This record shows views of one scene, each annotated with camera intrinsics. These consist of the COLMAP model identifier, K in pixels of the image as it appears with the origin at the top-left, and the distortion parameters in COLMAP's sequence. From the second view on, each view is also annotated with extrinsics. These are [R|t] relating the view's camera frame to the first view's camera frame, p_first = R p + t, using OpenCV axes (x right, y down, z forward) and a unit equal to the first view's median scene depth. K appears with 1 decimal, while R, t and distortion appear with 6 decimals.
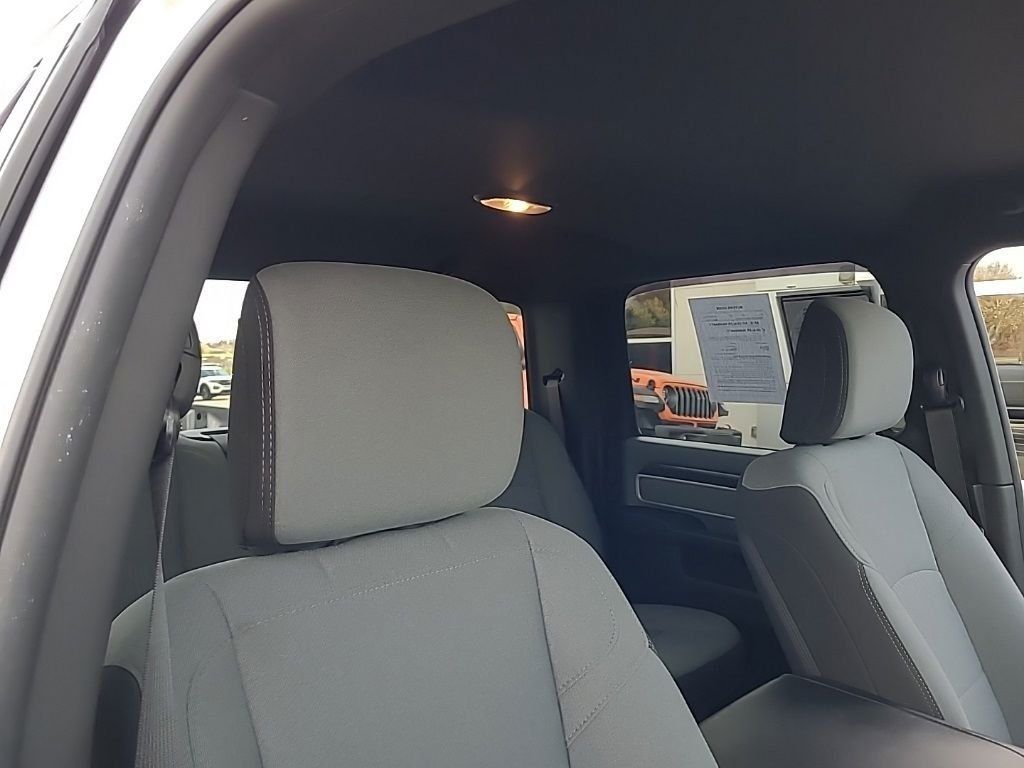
lens RADIAL K [[775.5, 0, 512.0], [0, 775.5, 384.0], [0, 0, 1]] dist [0.043861, -0.033038]
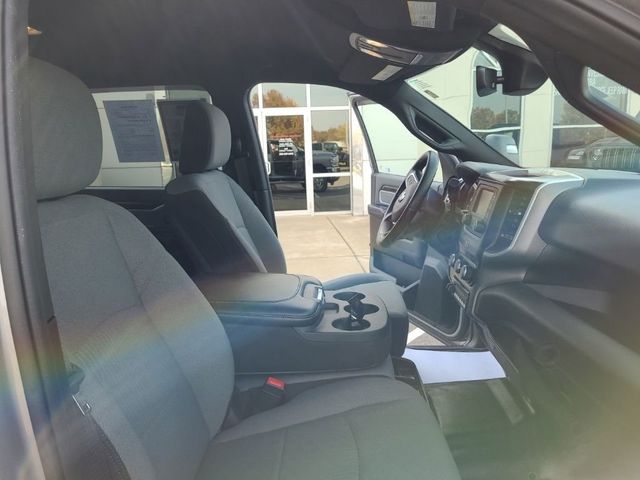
lens RADIAL K [[488.6, 0, 316.8], [0, 488.6, 238.9], [0, 0, 1]] dist [0.036818, -0.001741]
pose [[0.753582, -0.136452, 0.643035, -0.223887], [0.036116, 0.985335, 0.166763, 0.036175], [-0.656361, -0.102446, 0.747459, -0.217434]]
